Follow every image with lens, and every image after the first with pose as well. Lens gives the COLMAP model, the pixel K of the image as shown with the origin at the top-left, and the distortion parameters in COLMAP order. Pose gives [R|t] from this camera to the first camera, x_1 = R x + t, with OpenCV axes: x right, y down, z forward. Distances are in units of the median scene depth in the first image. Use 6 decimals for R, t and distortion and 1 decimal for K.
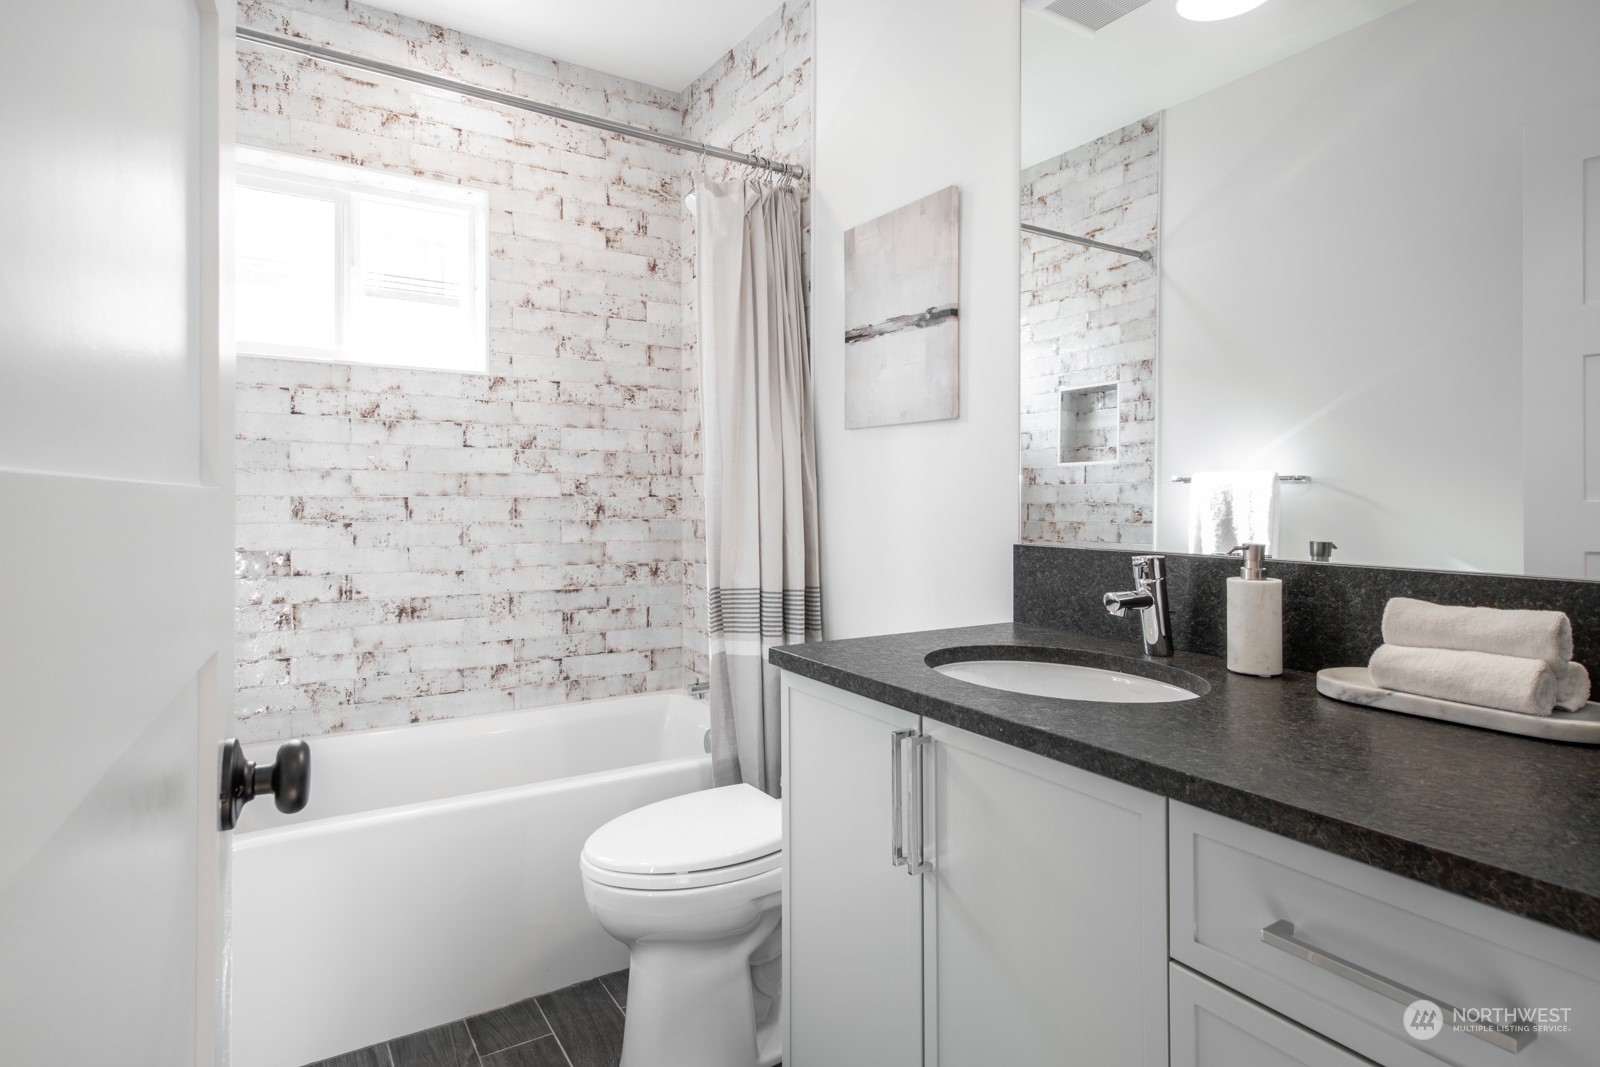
lens RADIAL K [[870.1, 0, 802.0], [0, 870.1, 494.3], [0, 0, 1]] dist [0.000999, -0.000191]
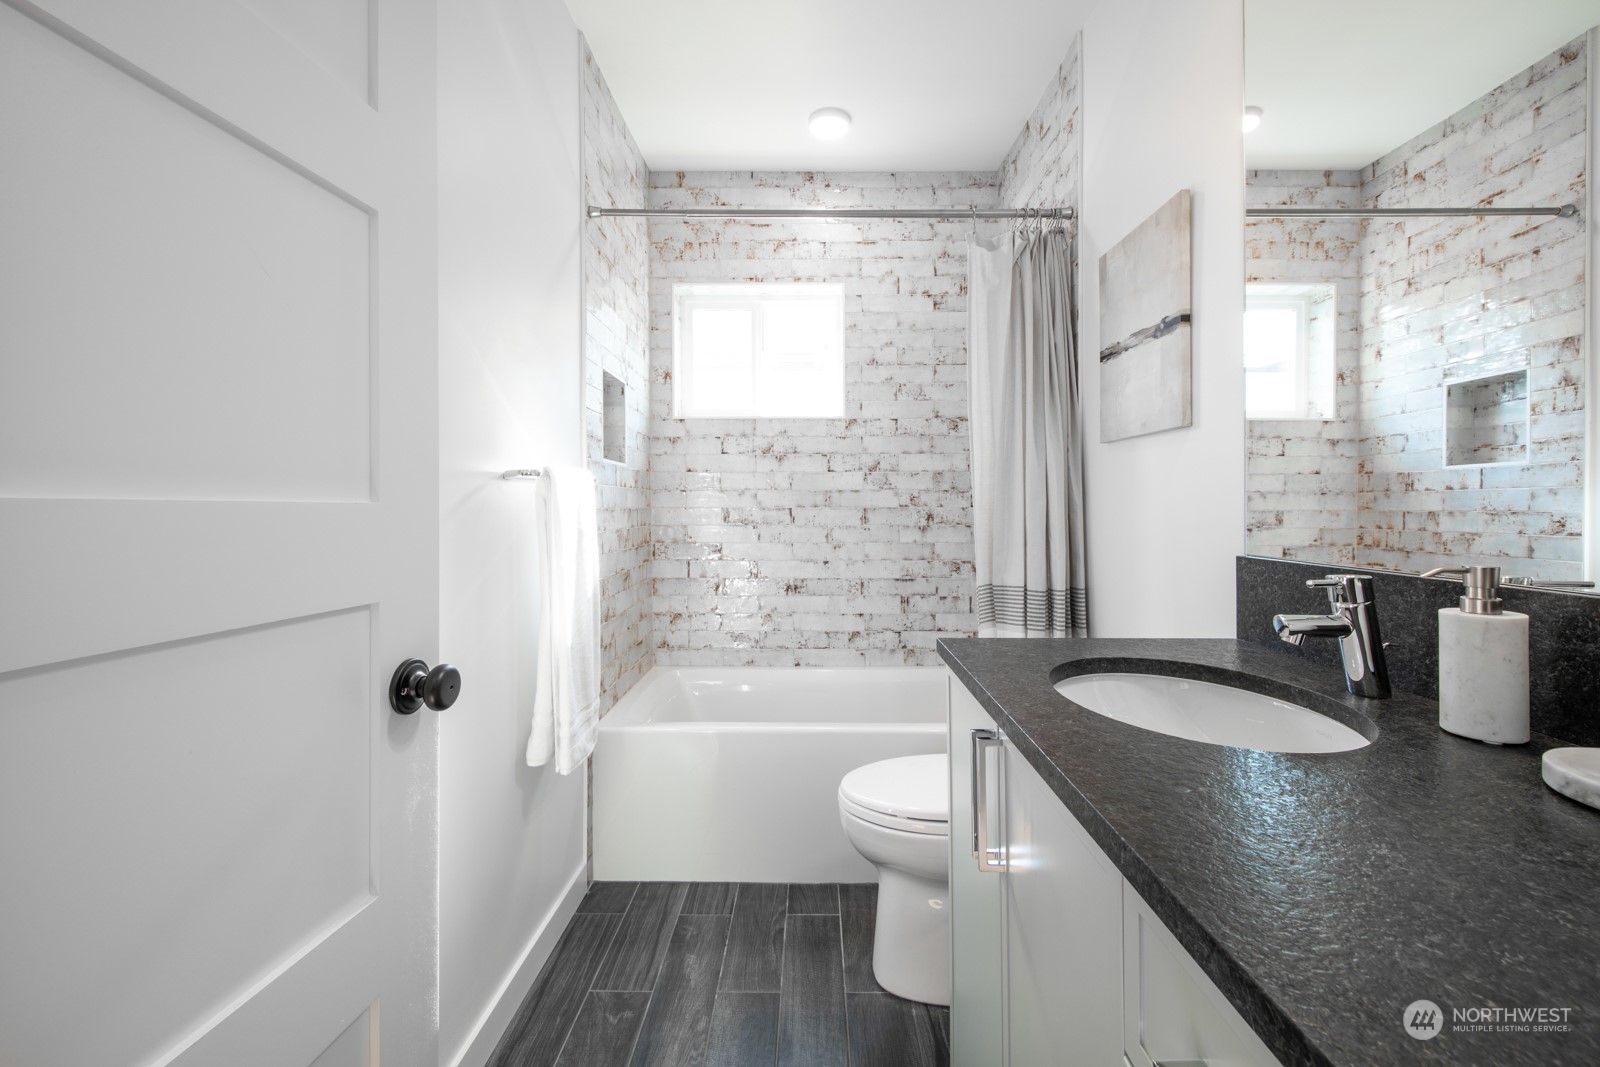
lens RADIAL K [[668.1, 0, 801.6], [0, 668.1, 507.9], [0, 0, 1]] dist [0.001169, -0.003931]
pose [[0.835488, -0.004746, -0.549488, 0.160921], [0.007028, 0.999973, 0.002049, 0.000706], [0.549464, -0.005573, 0.835499, 0.091154]]
